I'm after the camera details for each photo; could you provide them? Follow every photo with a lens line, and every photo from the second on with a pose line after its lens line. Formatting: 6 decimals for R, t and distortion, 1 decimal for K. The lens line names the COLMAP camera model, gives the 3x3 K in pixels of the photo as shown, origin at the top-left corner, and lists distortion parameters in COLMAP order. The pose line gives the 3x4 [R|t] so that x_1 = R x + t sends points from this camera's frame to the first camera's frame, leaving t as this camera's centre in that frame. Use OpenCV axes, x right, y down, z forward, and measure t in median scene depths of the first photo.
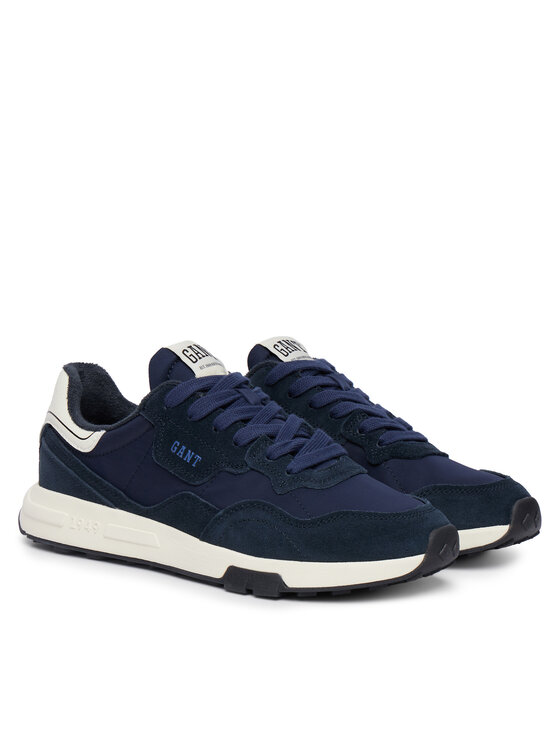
lens RADIAL K [[1400.7, 0, 280.0], [0, 1400.7, 373.0], [0, 0, 1]] dist [0.023231, 0.039666]
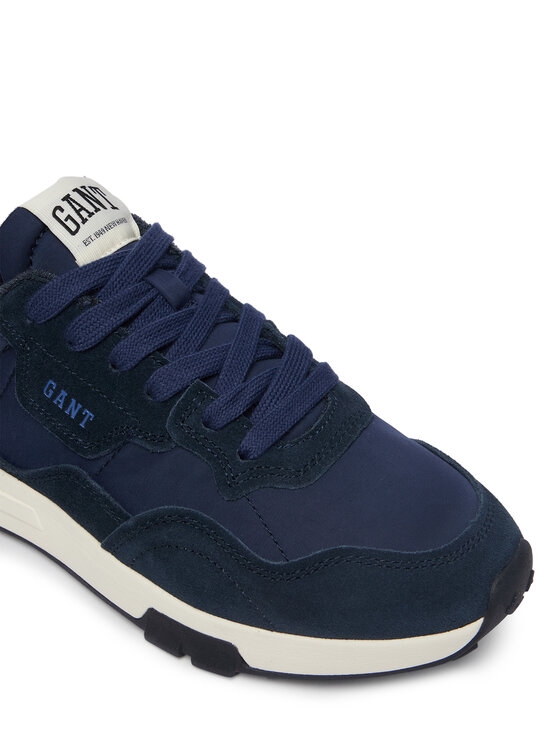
lens RADIAL K [[1045.5, 0, 280.0], [0, 1045.5, 373.0], [0, 0, 1]] dist [-0.020590, -0.000063]
pose [[0.998476, -0.034396, 0.043165, 0.003960], [0.015496, 0.925311, 0.378893, -0.121017], [-0.052973, -0.377646, 0.924433, 0.589724]]
